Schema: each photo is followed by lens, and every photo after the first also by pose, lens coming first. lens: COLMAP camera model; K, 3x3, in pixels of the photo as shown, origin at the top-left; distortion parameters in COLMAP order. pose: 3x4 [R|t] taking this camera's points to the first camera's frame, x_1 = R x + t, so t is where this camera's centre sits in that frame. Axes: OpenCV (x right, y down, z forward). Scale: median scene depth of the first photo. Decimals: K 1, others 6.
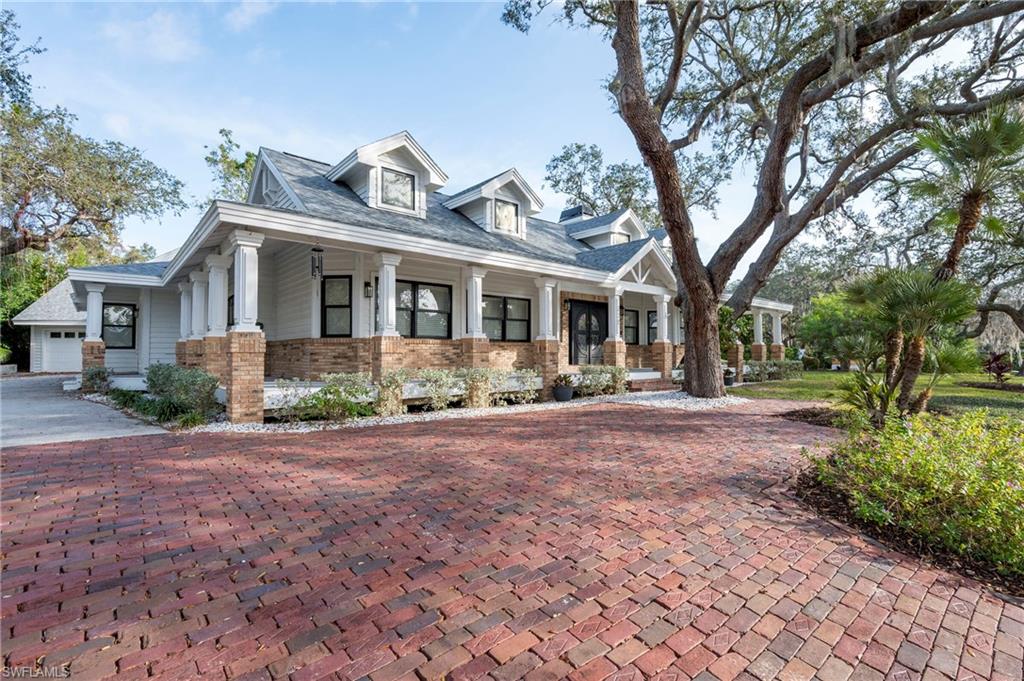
lens RADIAL K [[473.9, 0, 512.0], [0, 473.9, 346.3], [0, 0, 1]] dist [0.000387, 0.000379]
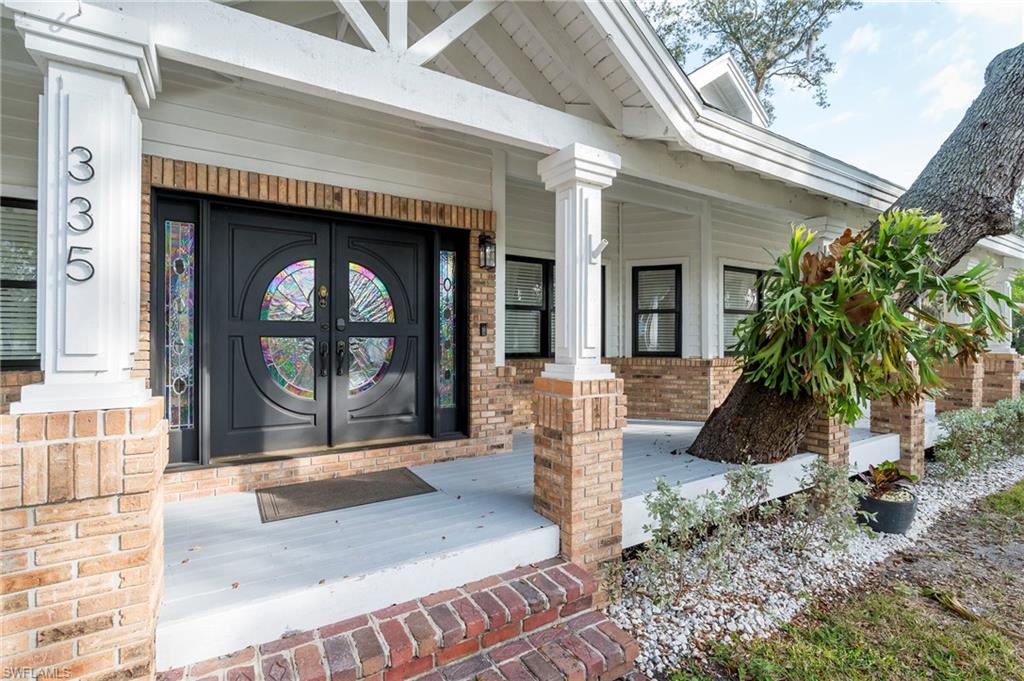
lens RADIAL K [[473.9, 0, 511.1], [0, 473.9, 341.0], [0, 0, 1]] dist [0.000387, 0.000379]
pose [[0.986516, -0.002202, -0.163648, 0.311618], [0.004600, 0.999887, 0.014277, -0.026287], [0.163598, -0.014837, 0.986416, 0.756760]]
